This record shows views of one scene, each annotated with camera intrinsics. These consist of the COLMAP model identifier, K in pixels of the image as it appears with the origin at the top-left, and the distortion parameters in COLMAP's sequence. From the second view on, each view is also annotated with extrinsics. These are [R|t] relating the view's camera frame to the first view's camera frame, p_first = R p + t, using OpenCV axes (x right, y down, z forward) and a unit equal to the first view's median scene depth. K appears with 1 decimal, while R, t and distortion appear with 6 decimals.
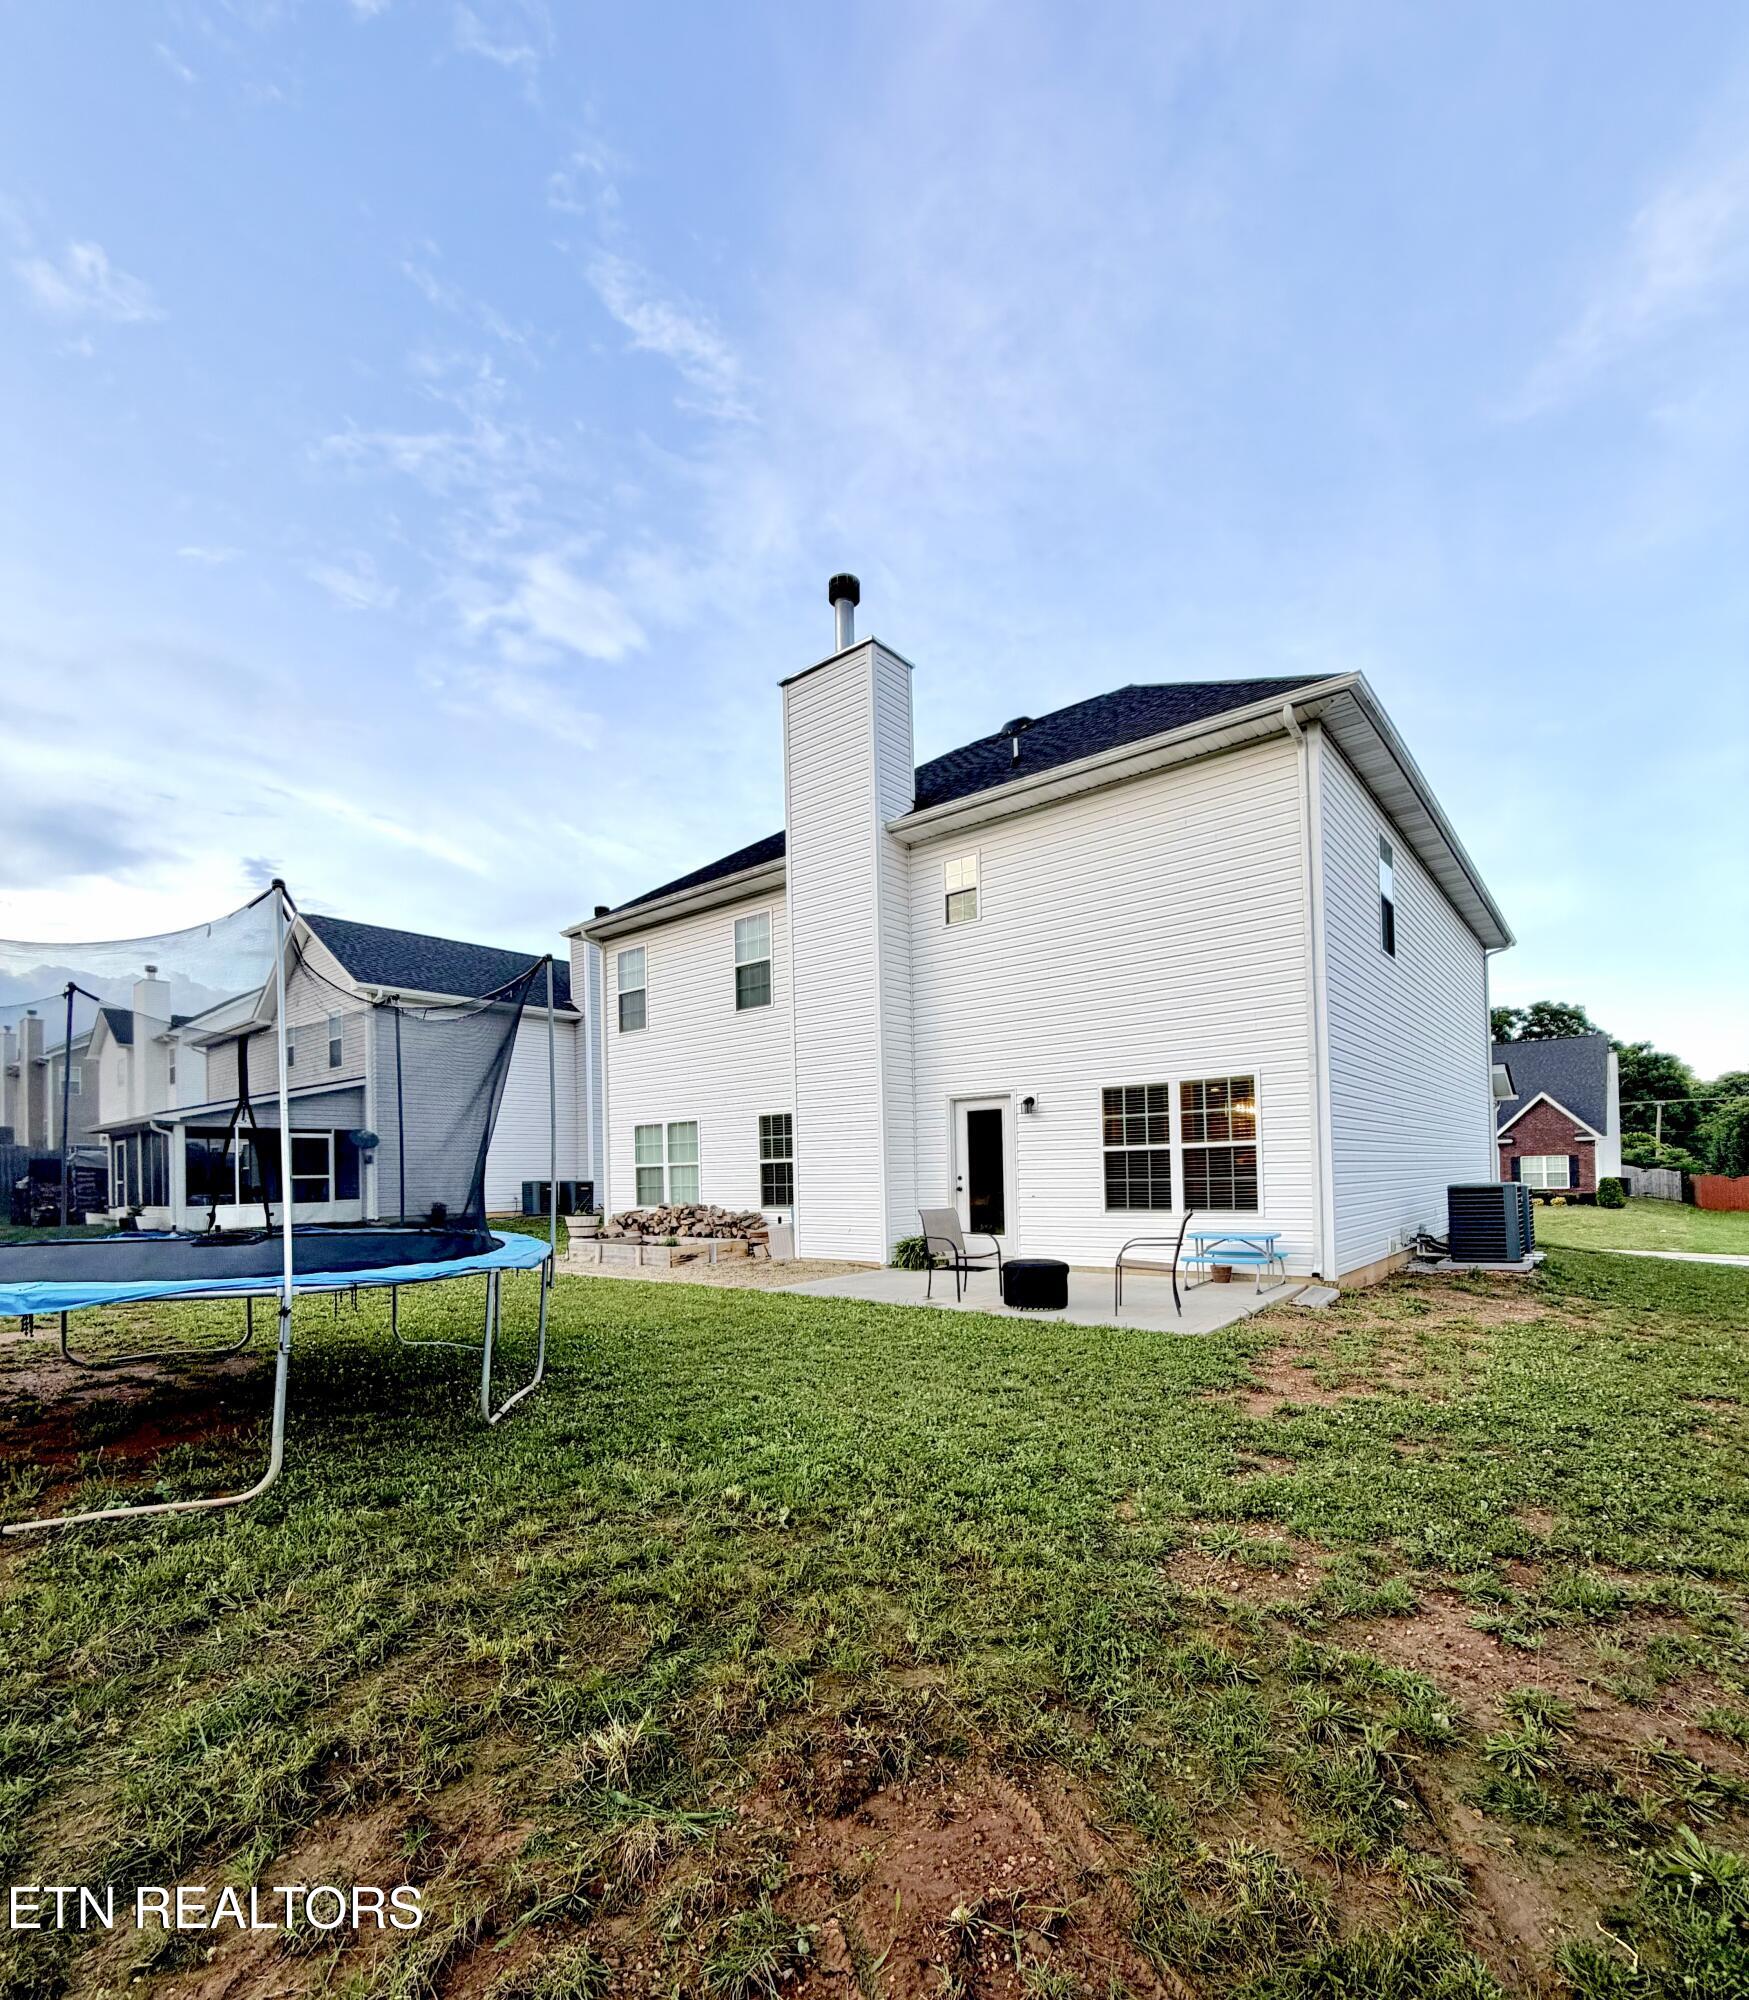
lens RADIAL K [[1016.3, 0, 814.0], [0, 1016.3, 1173.0], [0, 0, 1]] dist [0.015081, 0.000340]
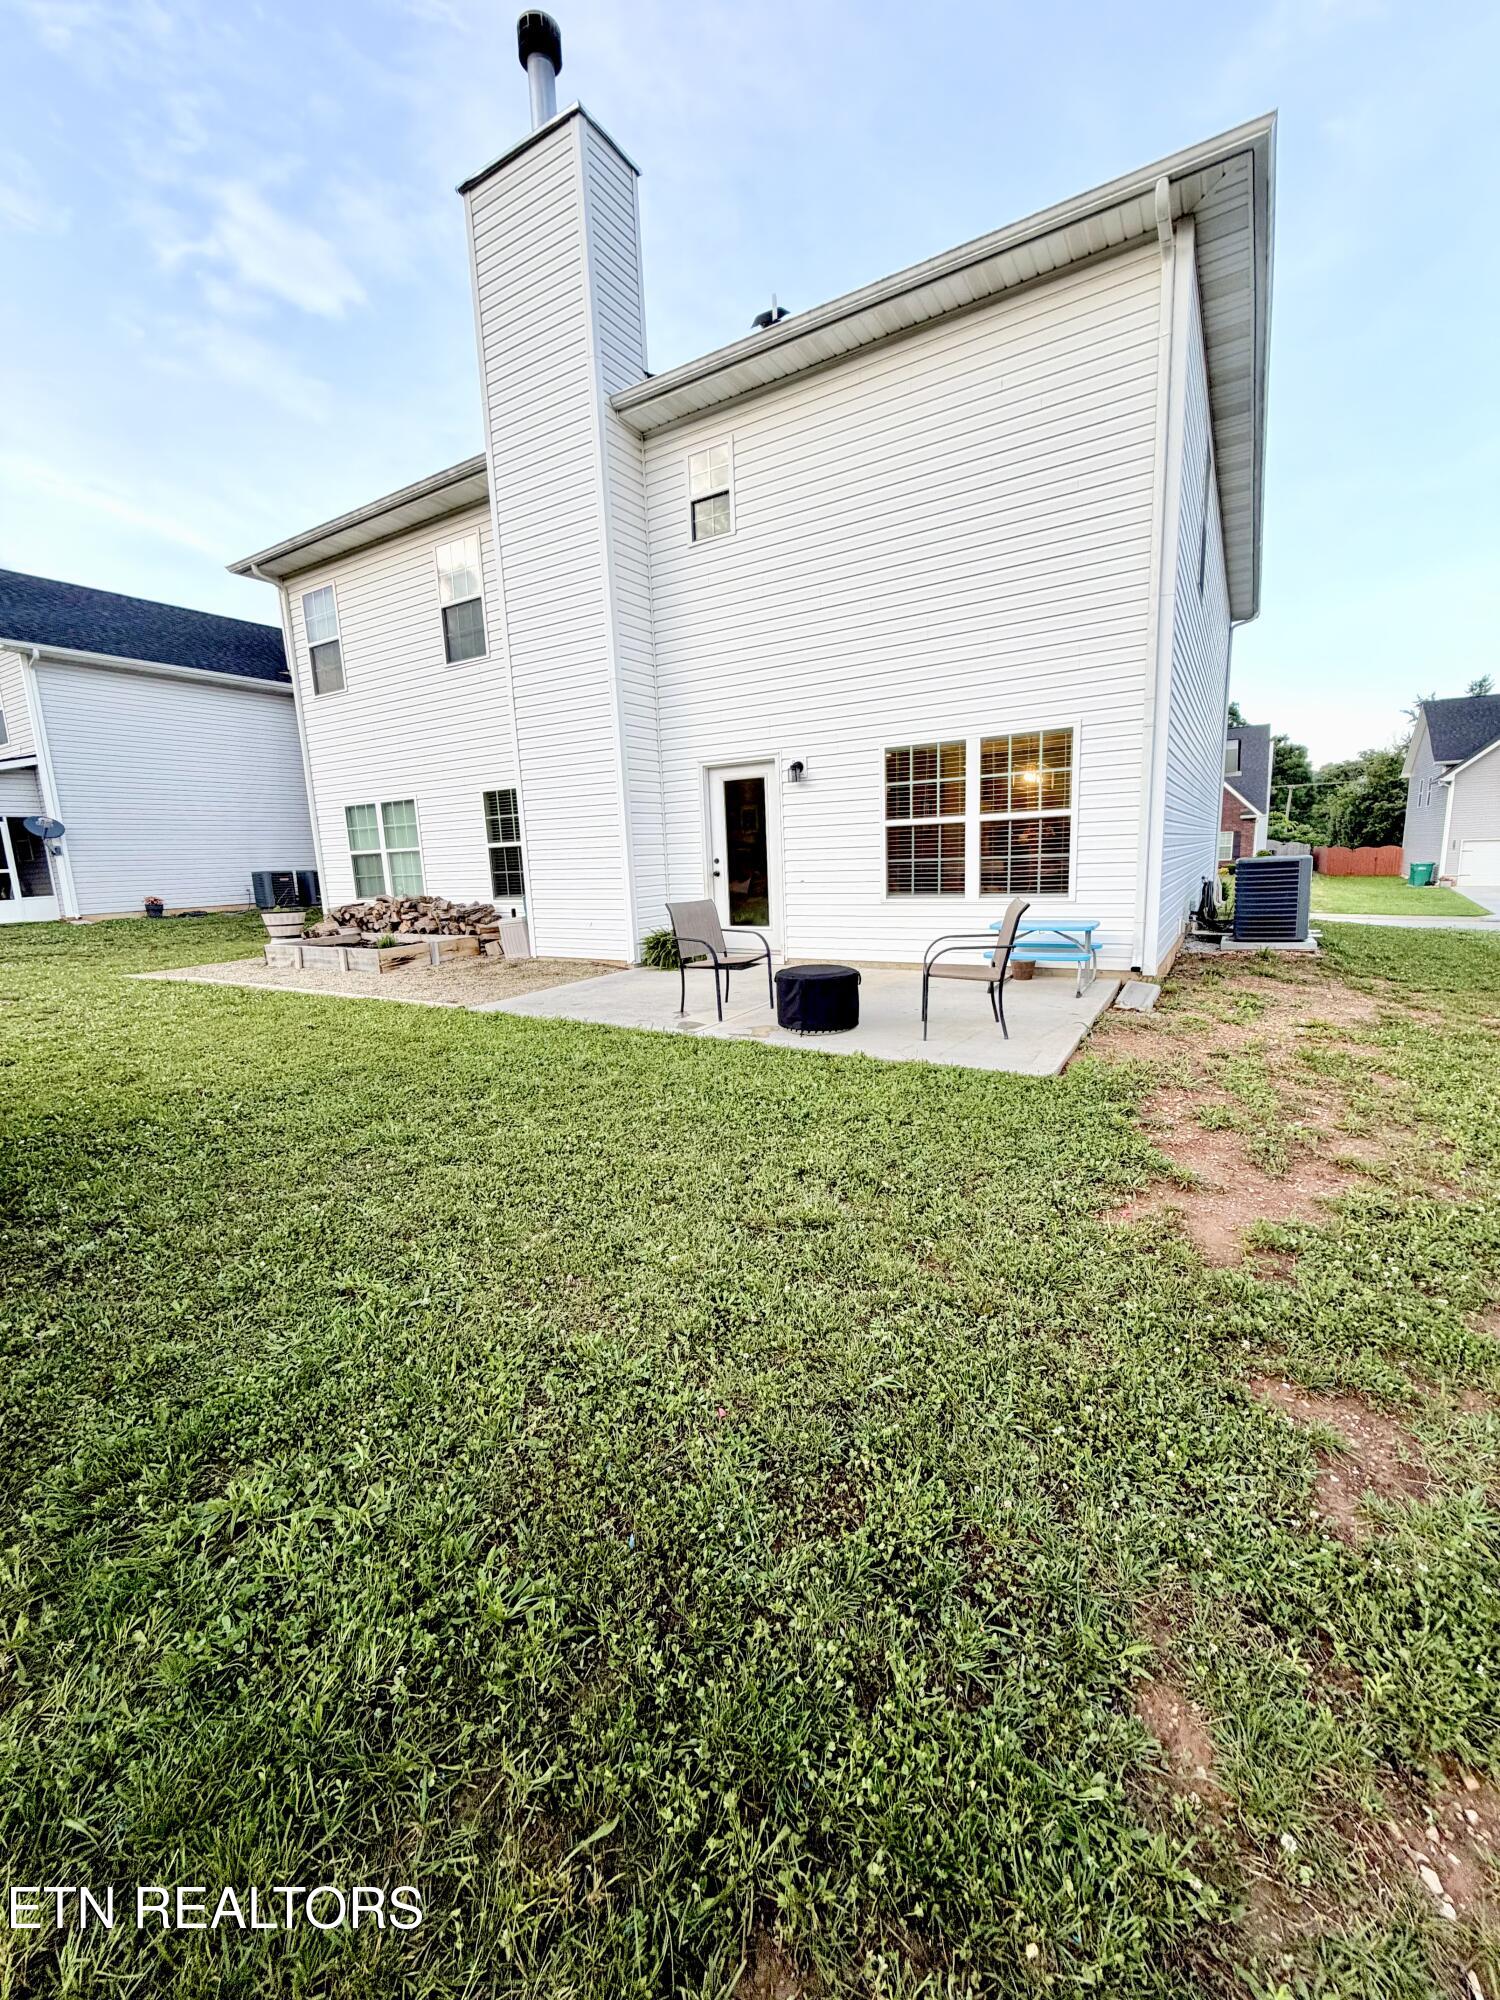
lens RADIAL K [[798.3, 0, 750.0], [0, 798.3, 1000.0], [0, 0, 1]] dist [-0.000384, 0.000011]
pose [[0.979648, -0.050908, 0.194159, 0.029128], [0.015829, 0.983884, 0.178104, 0.000742], [-0.200097, -0.171406, 0.964666, 0.279894]]
